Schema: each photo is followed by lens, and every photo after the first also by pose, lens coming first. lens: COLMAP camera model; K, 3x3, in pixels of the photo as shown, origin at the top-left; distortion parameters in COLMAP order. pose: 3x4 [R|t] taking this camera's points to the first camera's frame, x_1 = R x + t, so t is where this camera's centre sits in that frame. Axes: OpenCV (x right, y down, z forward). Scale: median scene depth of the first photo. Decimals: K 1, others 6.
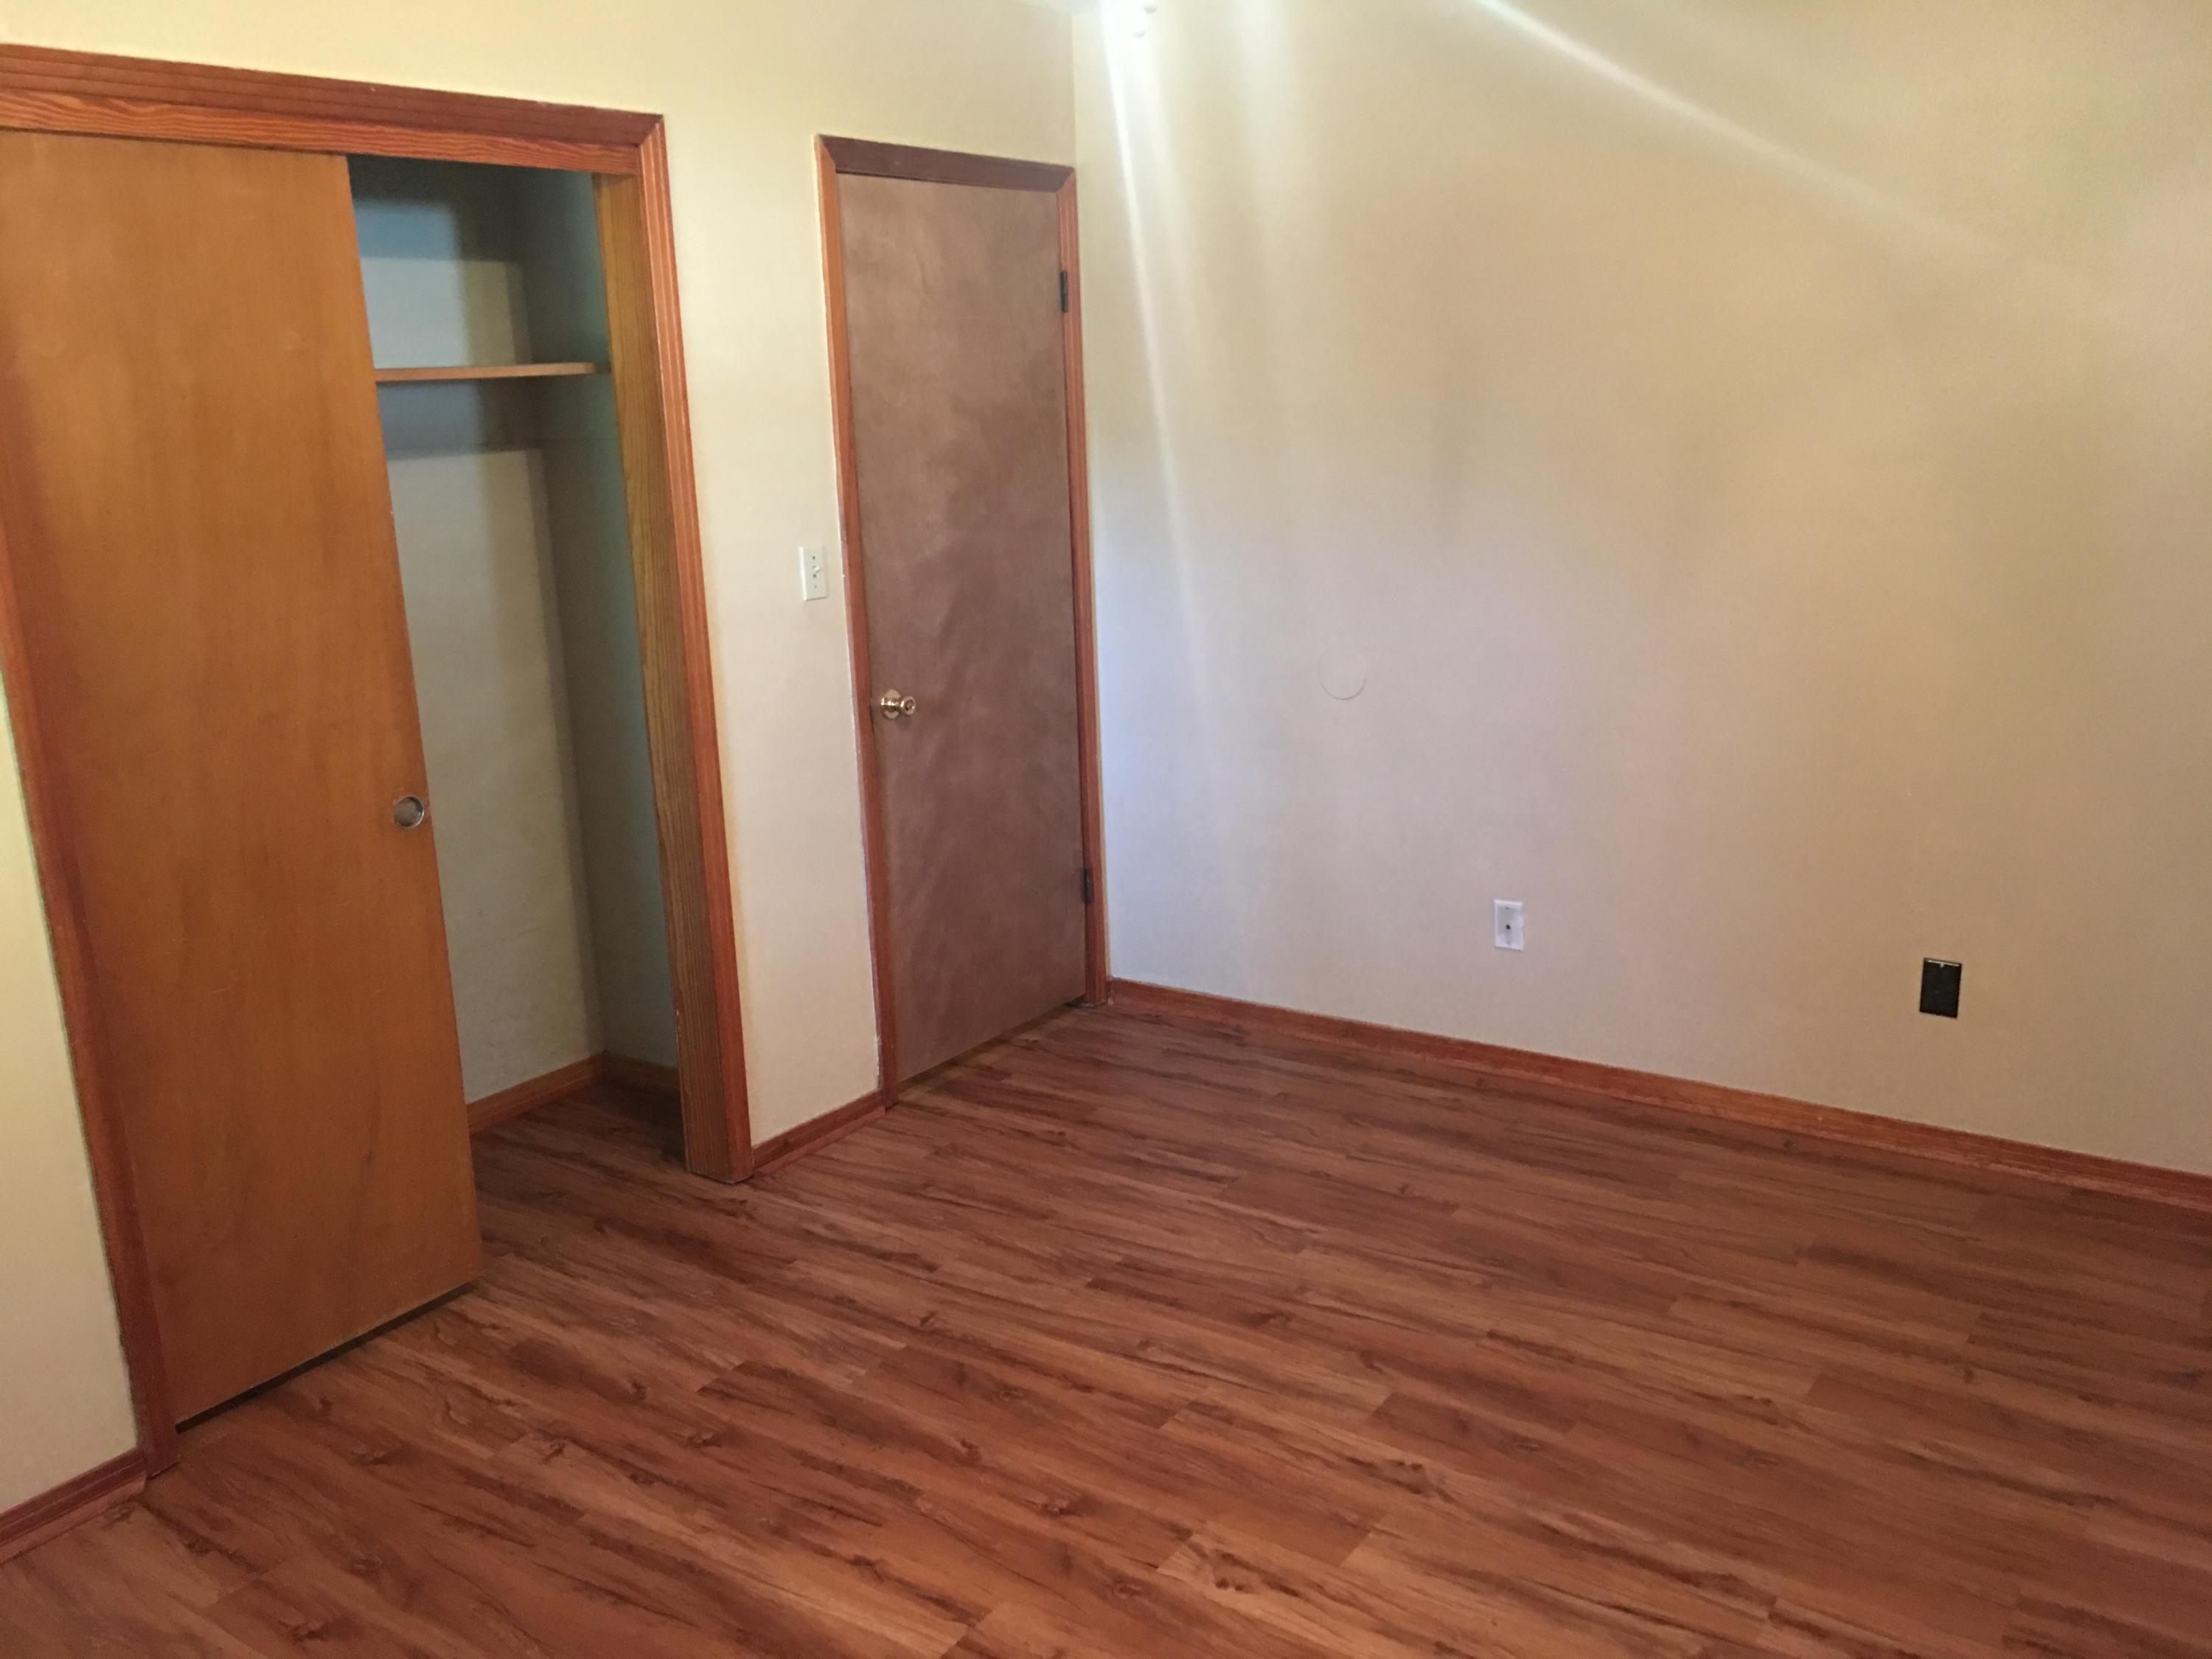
lens RADIAL K [[1892.4, 0, 1115.5], [0, 1892.4, 824.5], [0, 0, 1]] dist [0.069347, -0.073334]
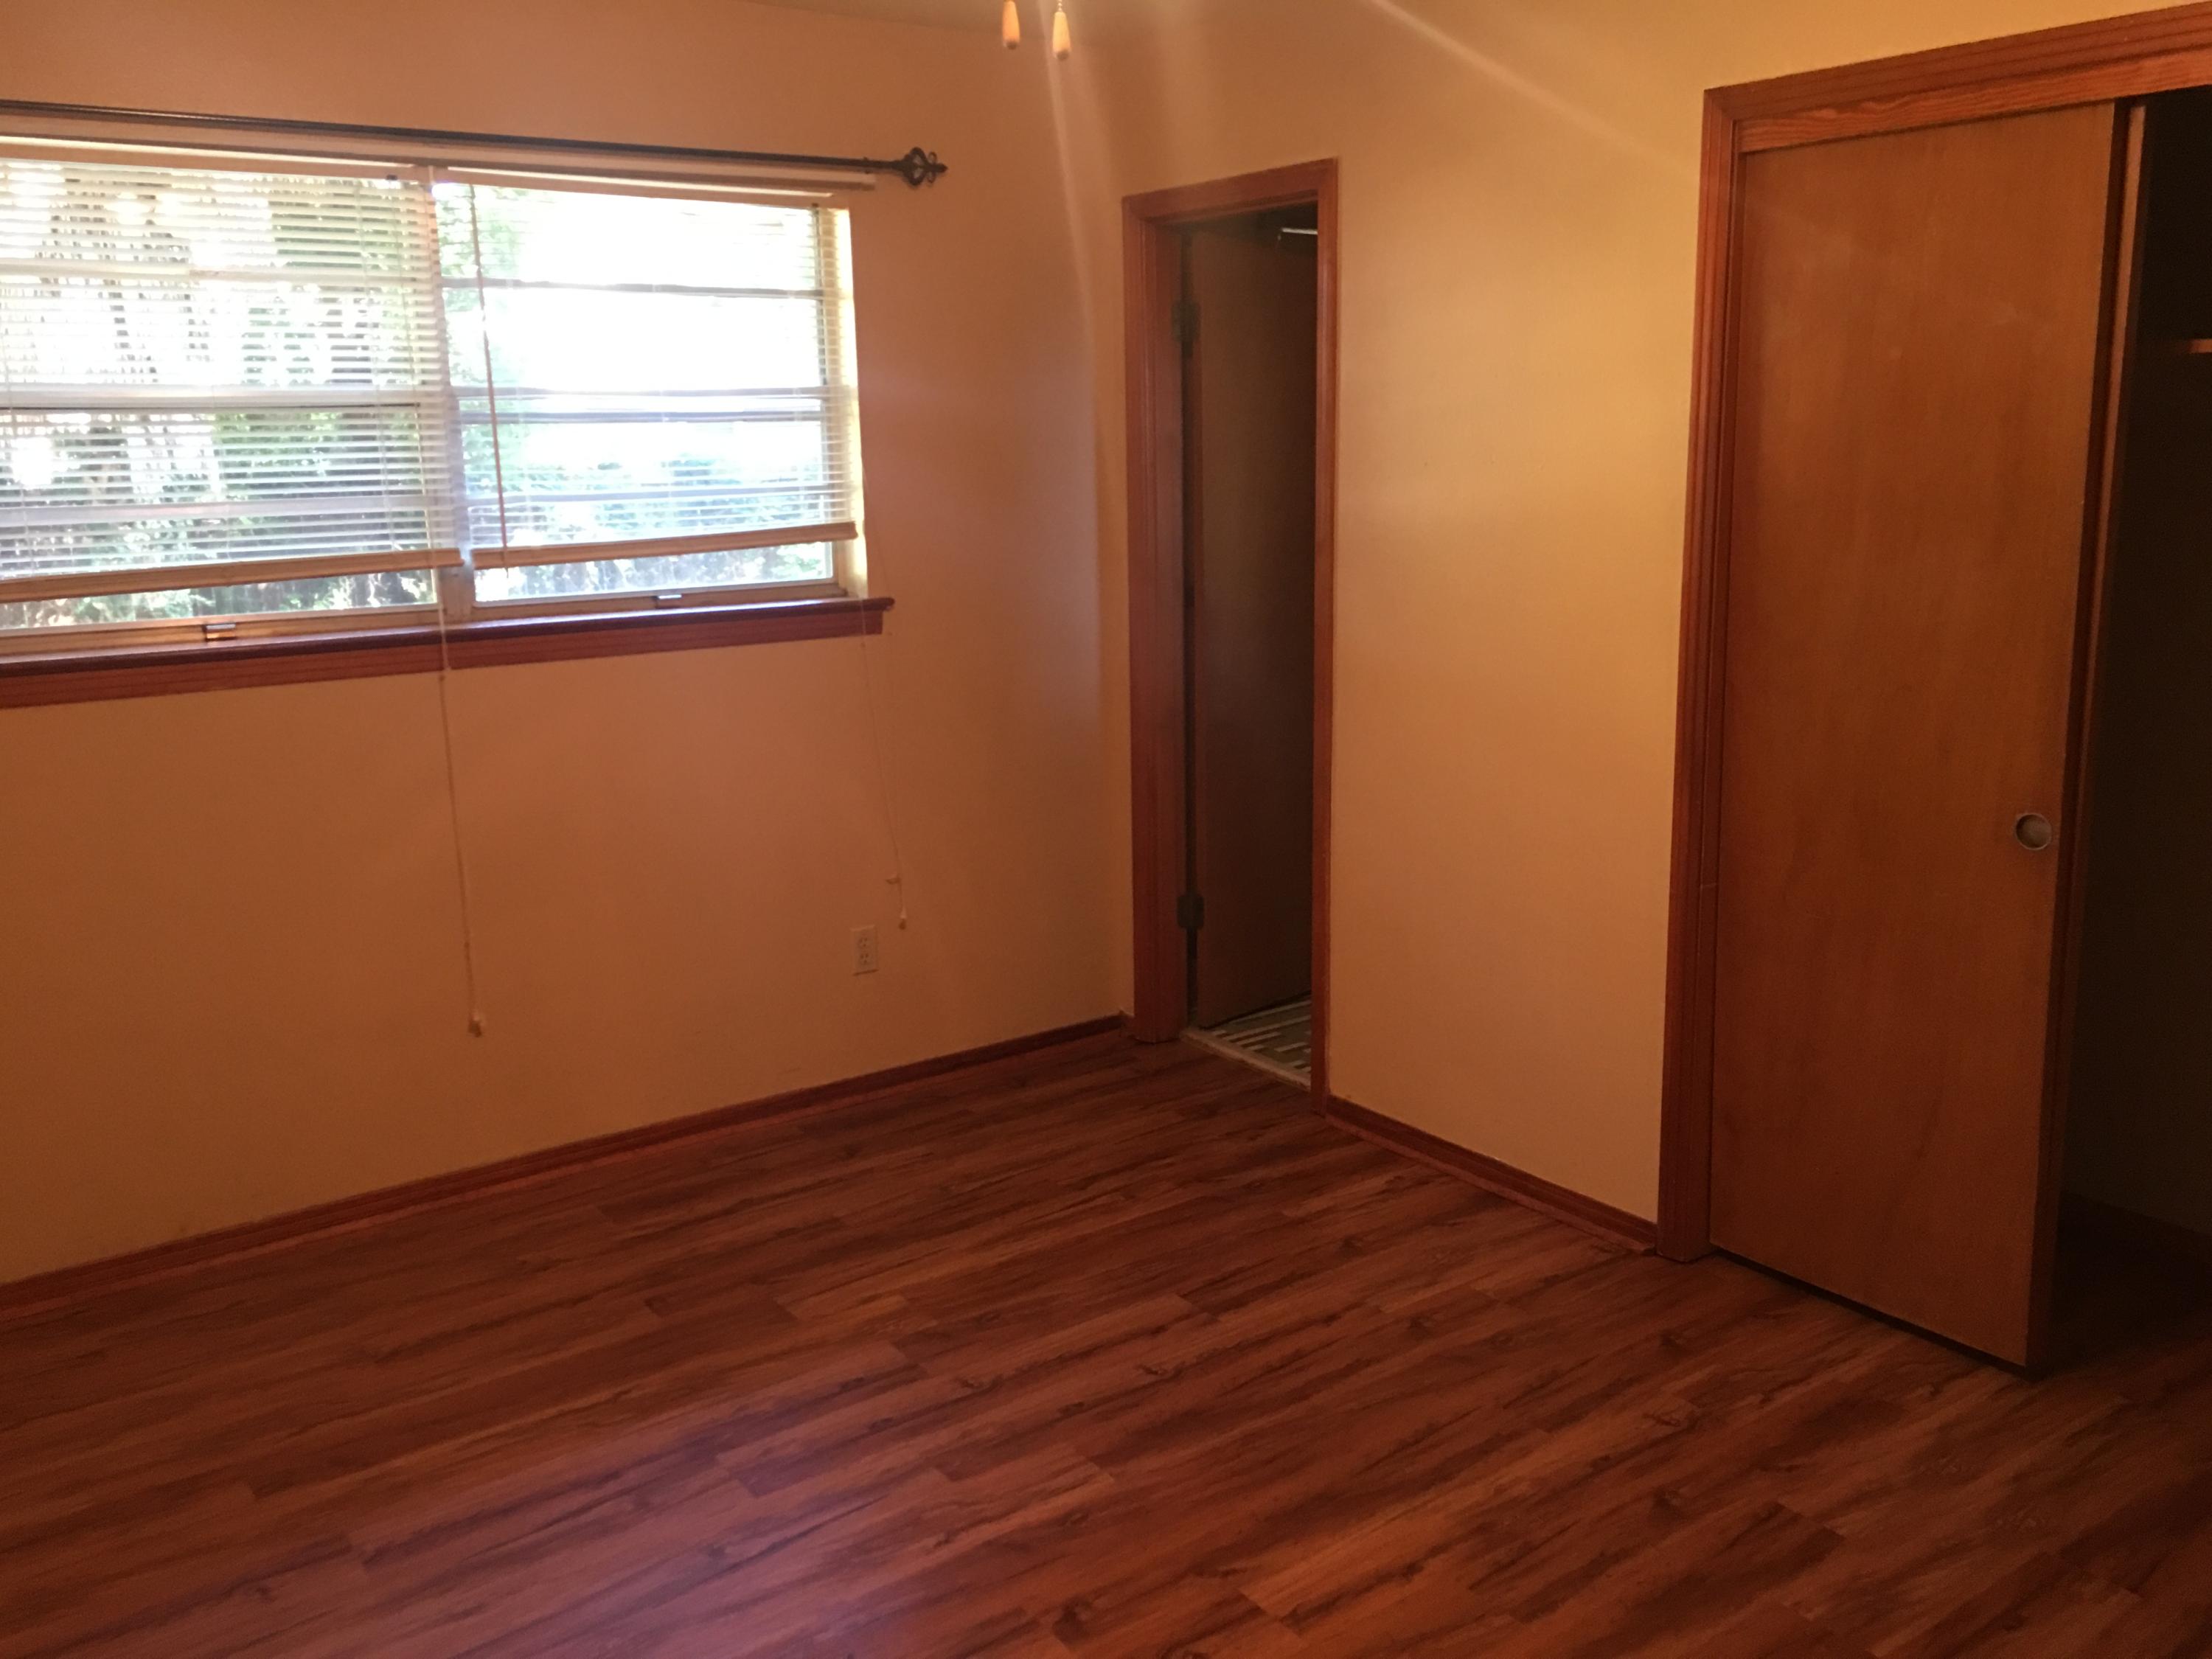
lens RADIAL K [[1892.4, 0, 1106.3], [0, 1892.4, 831.3], [0, 0, 1]] dist [0.069347, -0.073334]
pose [[-0.329077, 0.240733, -0.913102, 0.672007], [-0.193552, 0.929234, 0.314741, -0.230755], [0.924254, 0.280307, -0.259195, 0.920317]]
